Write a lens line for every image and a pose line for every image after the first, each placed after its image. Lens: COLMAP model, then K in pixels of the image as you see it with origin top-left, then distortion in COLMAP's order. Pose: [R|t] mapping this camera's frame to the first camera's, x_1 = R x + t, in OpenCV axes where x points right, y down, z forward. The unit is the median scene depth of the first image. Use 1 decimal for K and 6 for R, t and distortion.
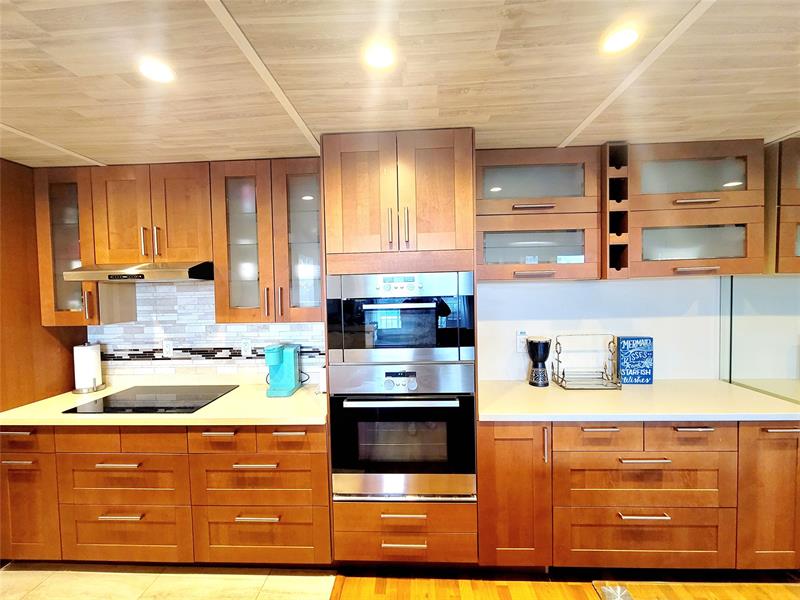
lens RADIAL K [[332.5, 0, 400.0], [0, 332.5, 300.0], [0, 0, 1]] dist [0.002546, 0.000035]
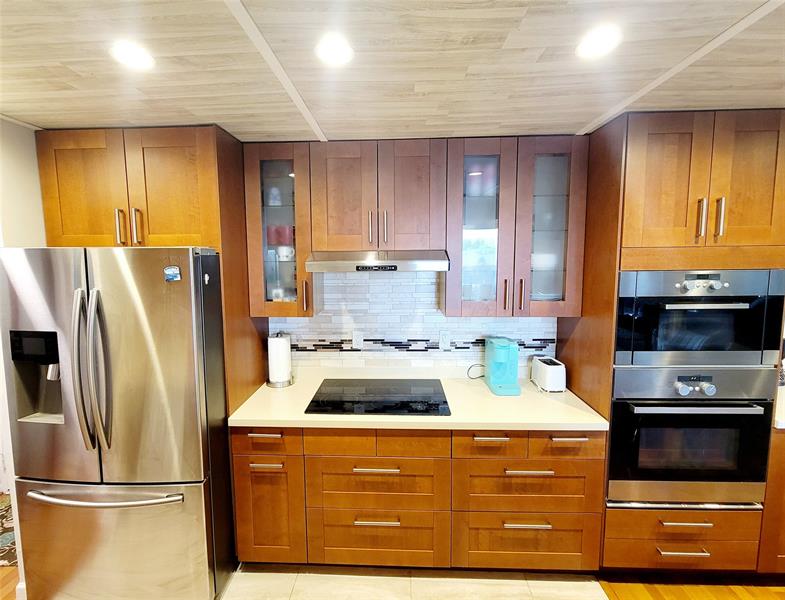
lens RADIAL K [[341.7, 0, 389.9], [0, 341.7, 288.3], [0, 0, 1]] dist [-0.001841, -0.000524]
pose [[0.999885, 0.011301, 0.010095, -0.808698], [-0.011854, 0.998331, 0.056521, -0.068947], [-0.009439, -0.056635, 0.998350, 0.065132]]
